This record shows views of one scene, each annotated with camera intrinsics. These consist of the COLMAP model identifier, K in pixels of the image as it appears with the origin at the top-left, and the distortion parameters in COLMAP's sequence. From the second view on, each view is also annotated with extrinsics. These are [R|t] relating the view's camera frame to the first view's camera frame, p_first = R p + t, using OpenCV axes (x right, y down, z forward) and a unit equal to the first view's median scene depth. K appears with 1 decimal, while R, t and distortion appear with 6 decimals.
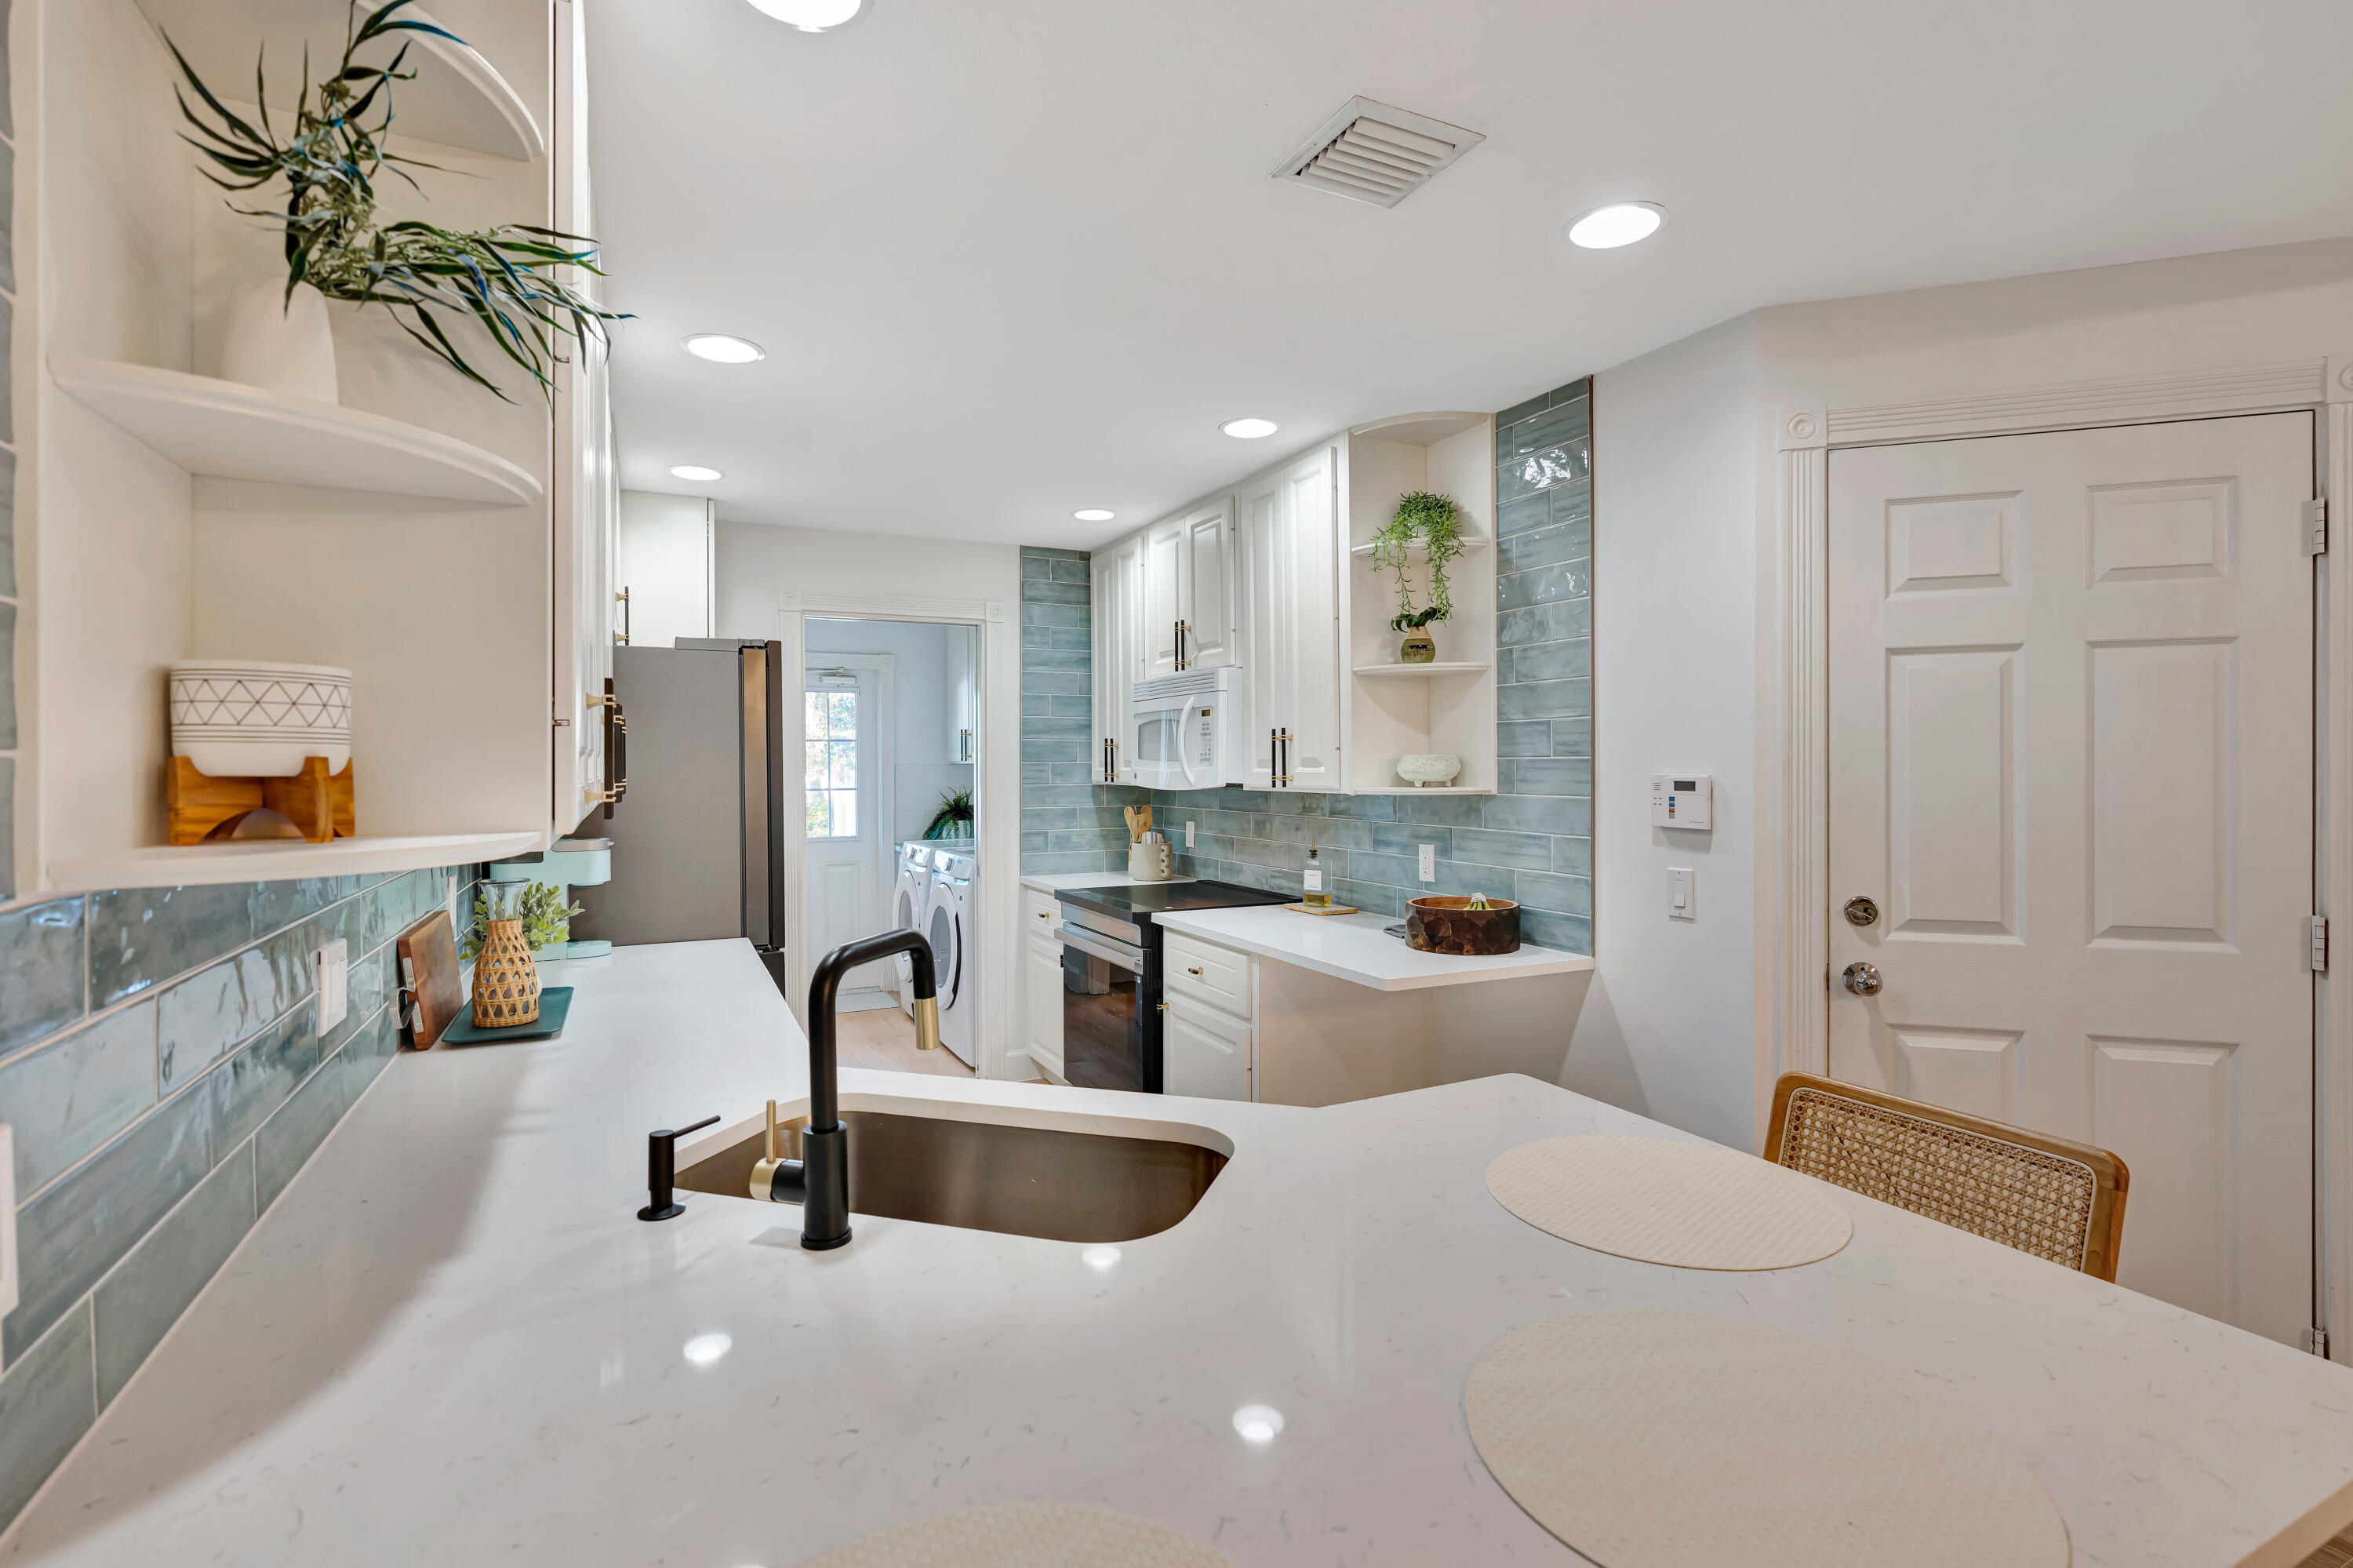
lens RADIAL K [[1098.1, 0, 1176.2], [0, 1098.1, 755.0], [0, 0, 1]] dist [-0.001166, -0.000304]
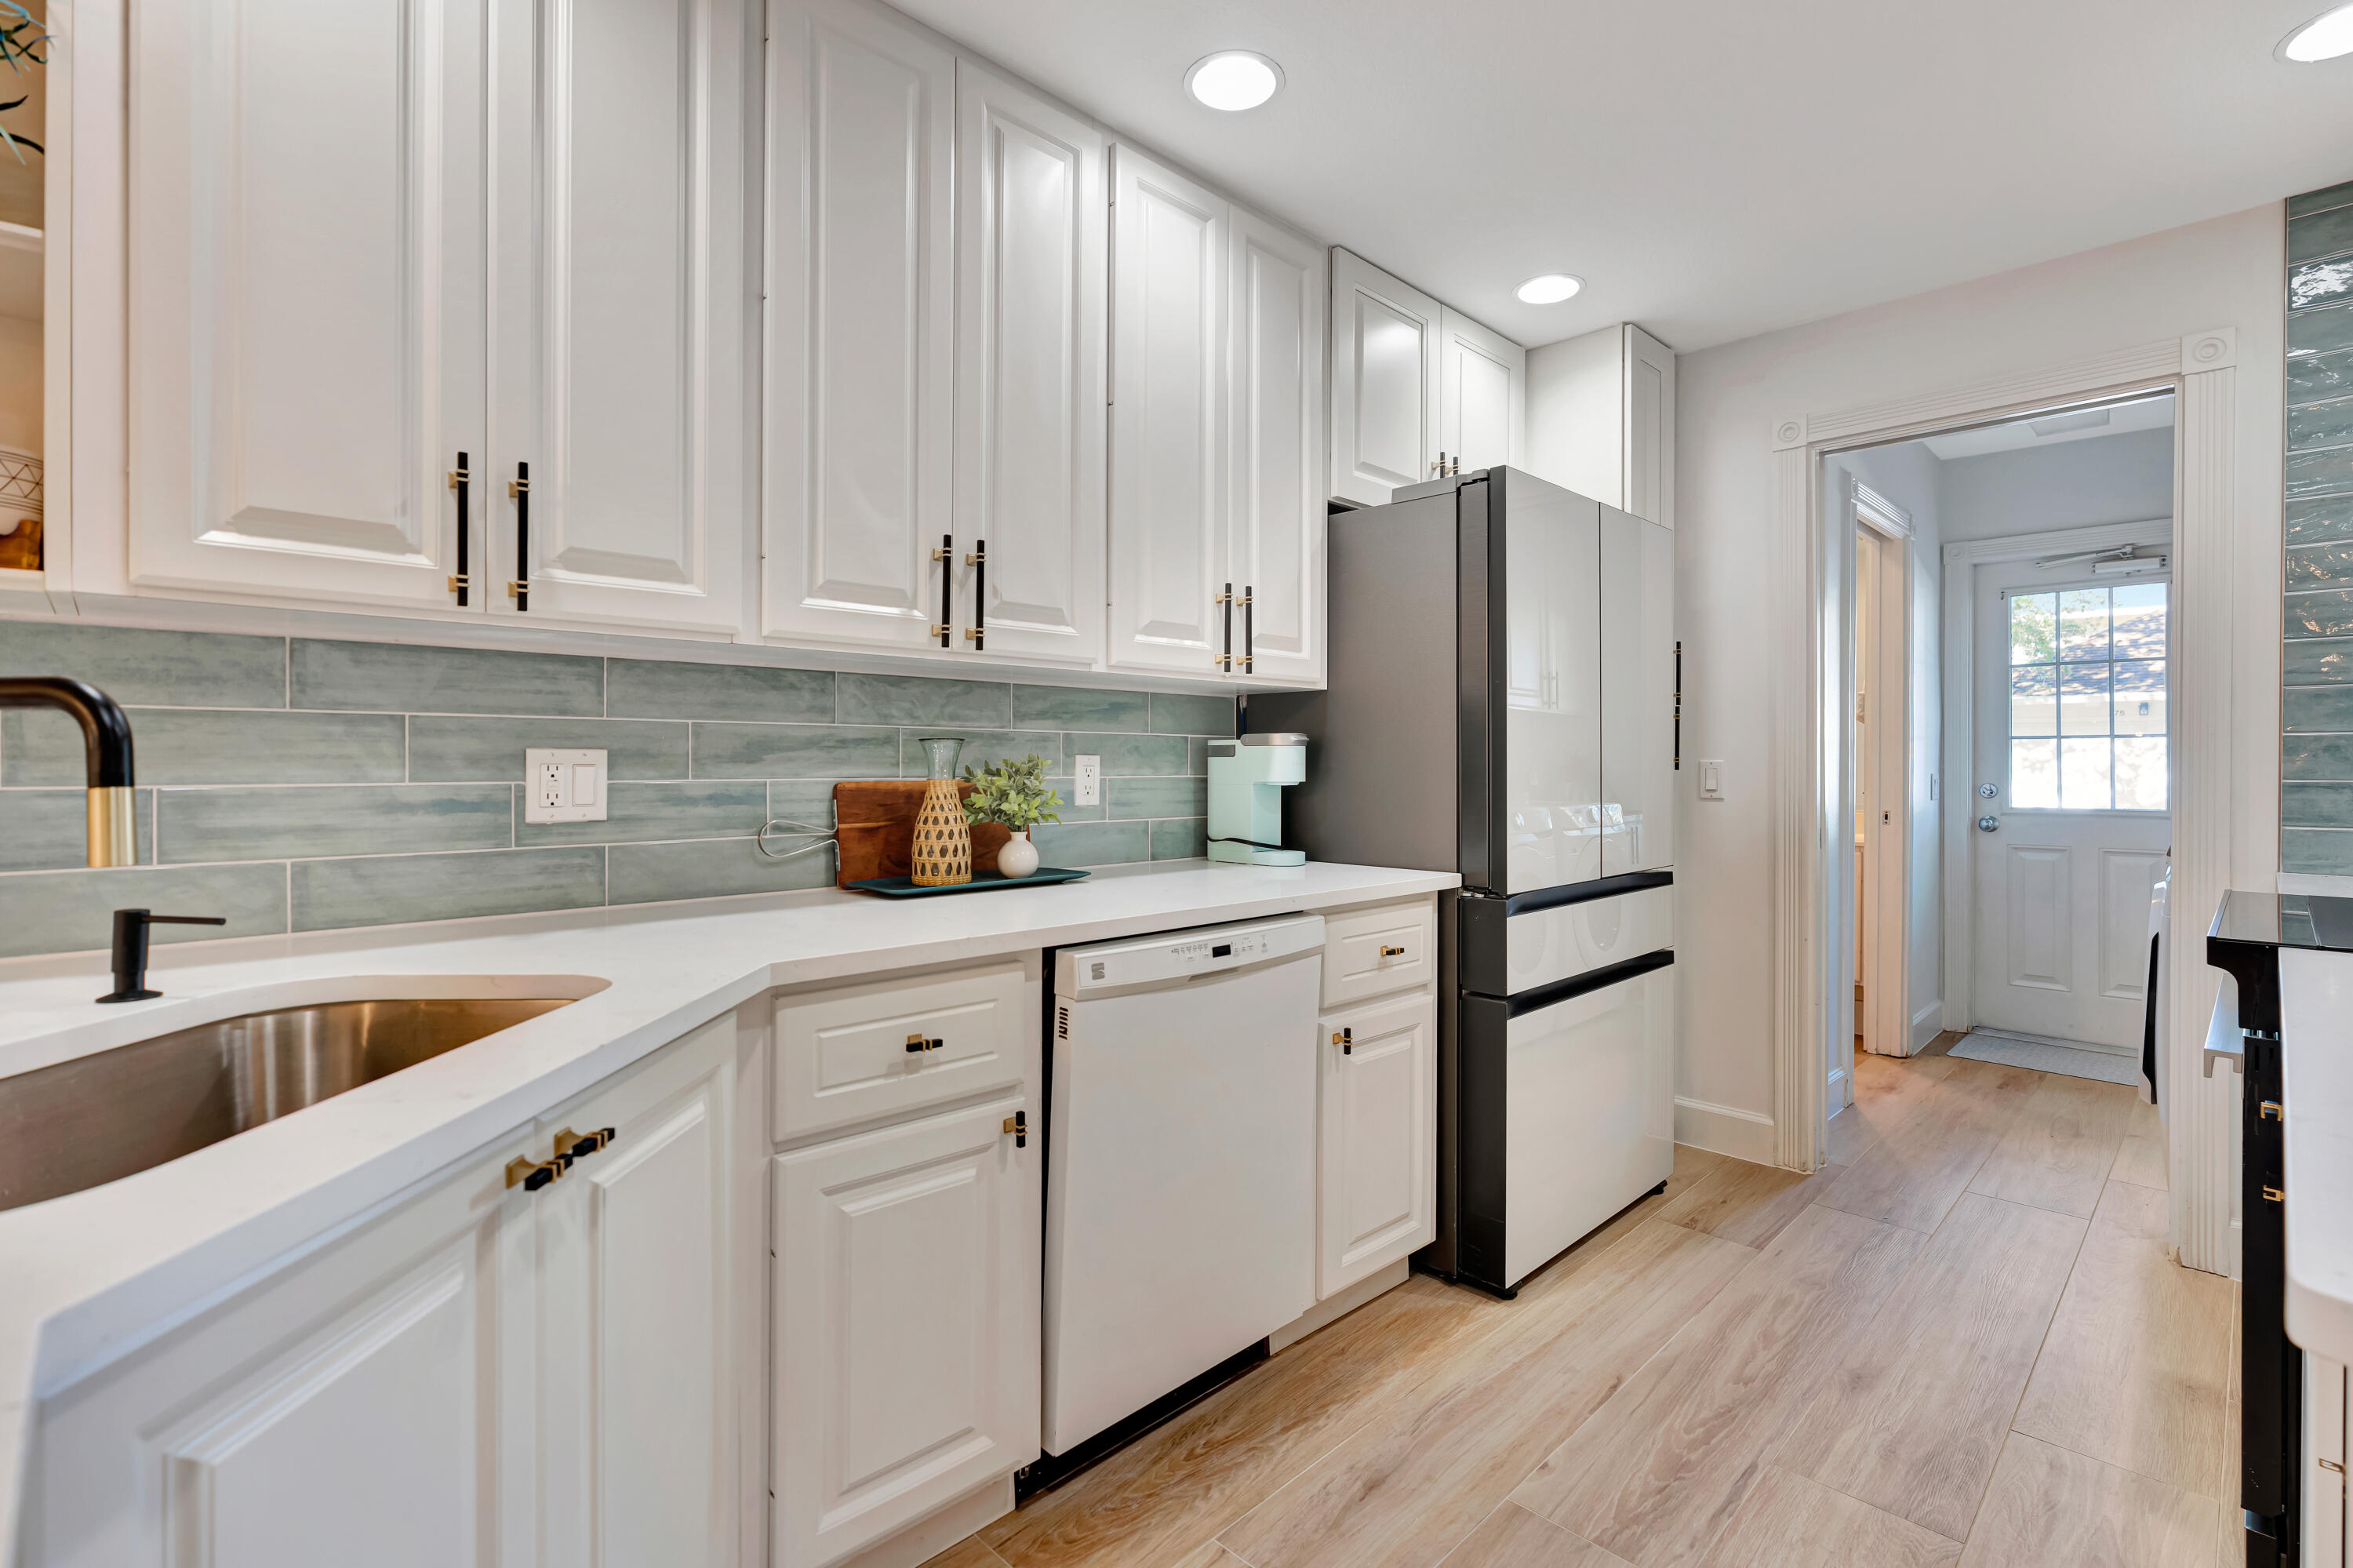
lens RADIAL K [[1072.3, 0, 1177.5], [0, 1072.3, 771.0], [0, 0, 1]] dist [0.001950, 0.000990]
pose [[0.317295, 0.011938, -0.948252, 0.256739], [0.004383, 0.999892, 0.014055, 0.092665], [0.948317, -0.008616, 0.317208, 0.636956]]
